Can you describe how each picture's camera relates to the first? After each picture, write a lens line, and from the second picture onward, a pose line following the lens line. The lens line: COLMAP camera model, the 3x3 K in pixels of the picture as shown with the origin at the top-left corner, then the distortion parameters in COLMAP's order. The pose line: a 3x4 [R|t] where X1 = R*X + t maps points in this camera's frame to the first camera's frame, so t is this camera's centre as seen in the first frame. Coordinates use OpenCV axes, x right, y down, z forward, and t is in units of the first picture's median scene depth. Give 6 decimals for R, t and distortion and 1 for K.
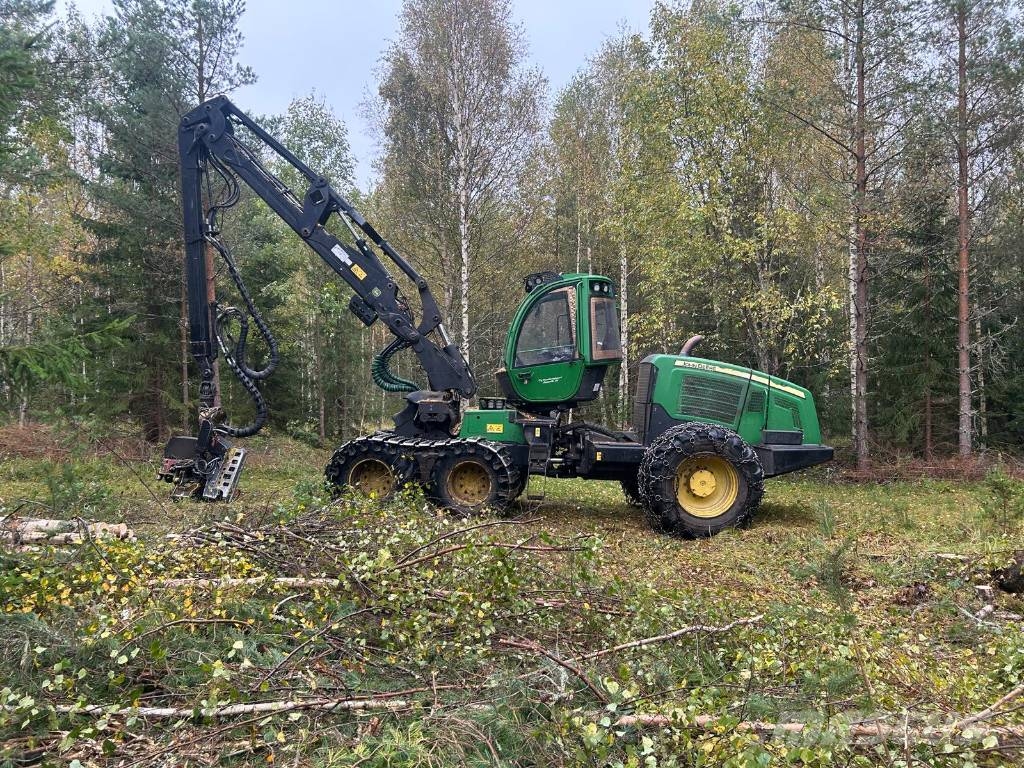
lens RADIAL K [[873.1, 0, 509.0], [0, 873.1, 379.7], [0, 0, 1]] dist [0.088096, -0.145986]
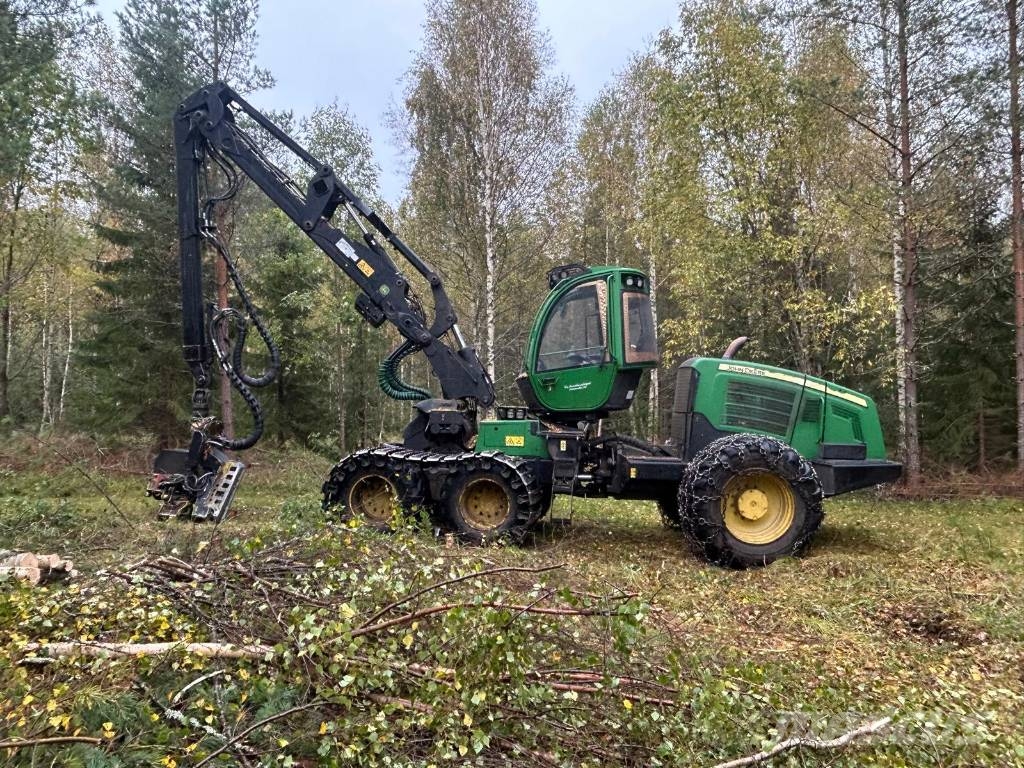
lens RADIAL K [[813.7, 0, 506.9], [0, 813.7, 364.4], [0, 0, 1]] dist [-0.026922, 0.064740]
pose [[0.999089, -0.003011, -0.042562, 0.010695], [0.001287, 0.999179, -0.040484, 0.011050], [0.042649, 0.040392, 0.998273, 0.168588]]
